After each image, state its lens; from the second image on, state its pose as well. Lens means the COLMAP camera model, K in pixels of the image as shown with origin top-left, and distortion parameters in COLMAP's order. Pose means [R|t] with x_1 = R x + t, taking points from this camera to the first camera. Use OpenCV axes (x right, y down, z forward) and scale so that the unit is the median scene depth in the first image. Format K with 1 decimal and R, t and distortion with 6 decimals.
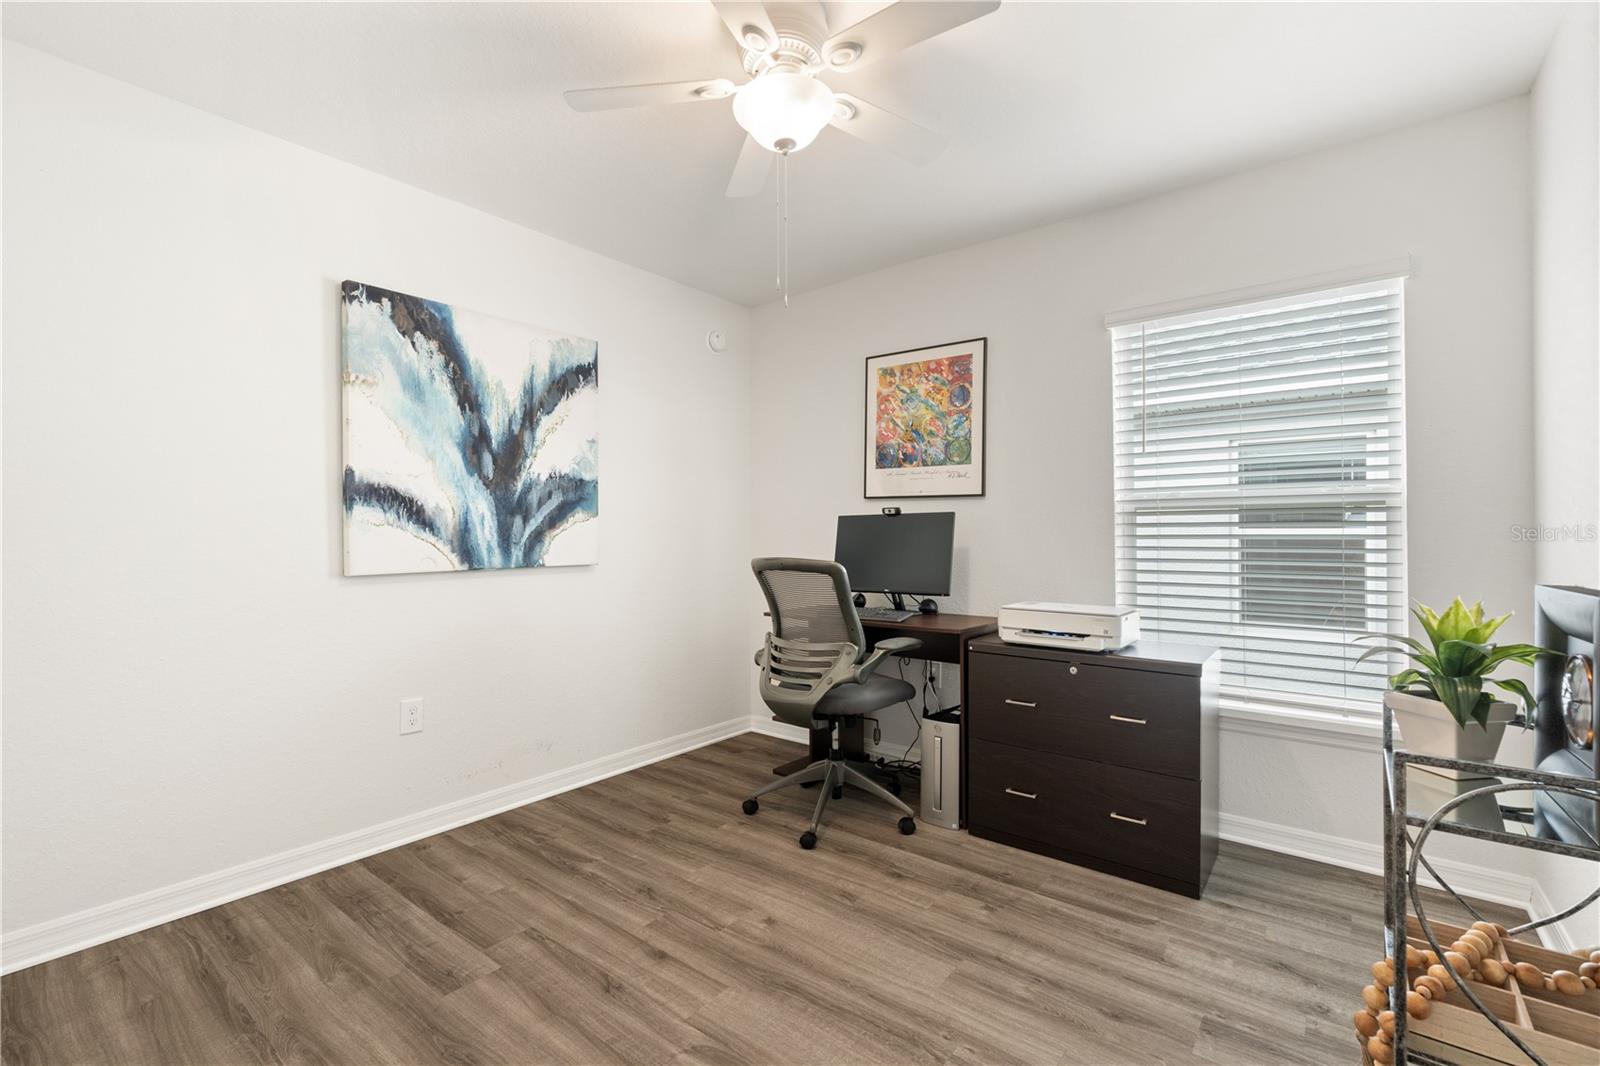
lens RADIAL K [[696.3, 0, 801.4], [0, 696.3, 530.8], [0, 0, 1]] dist [-0.005196, -0.000662]
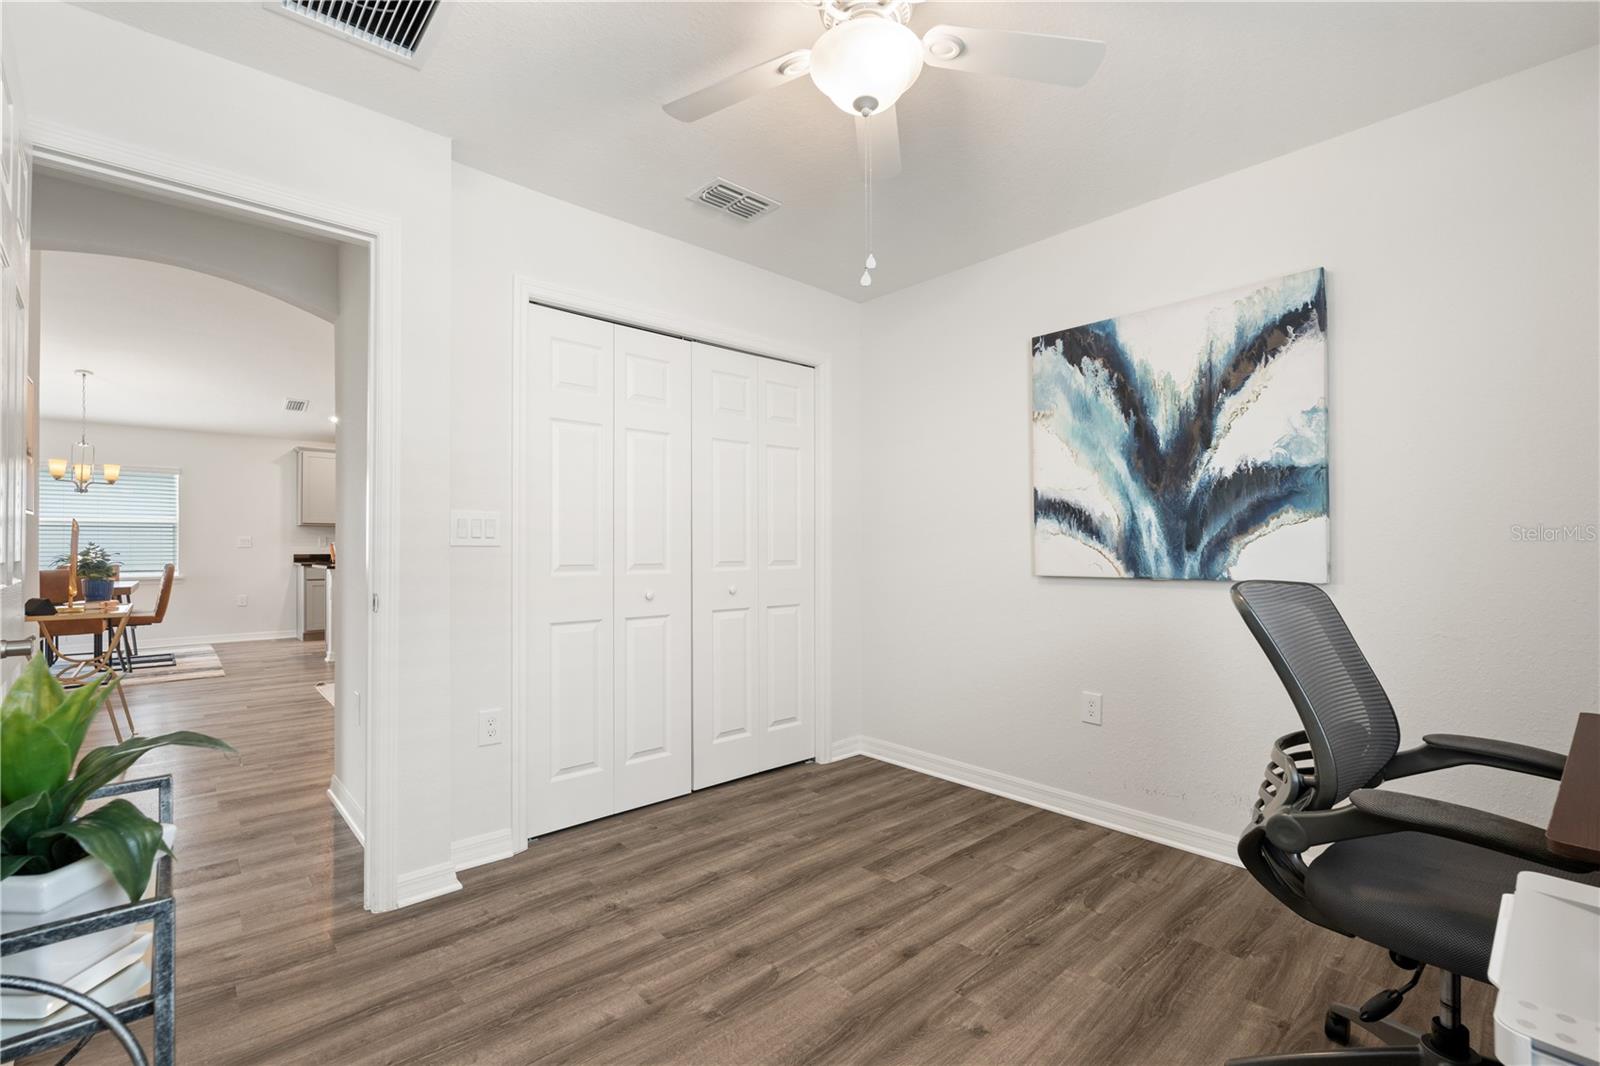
lens RADIAL K [[705.1, 0, 805.0], [0, 705.1, 543.0], [0, 0, 1]] dist [0.000175, 0.000133]
pose [[-0.161467, -0.000764, -0.986878, 0.604595], [0.006695, 0.999976, -0.001869, 0.005788], [0.986855, -0.006909, -0.161458, 0.731133]]
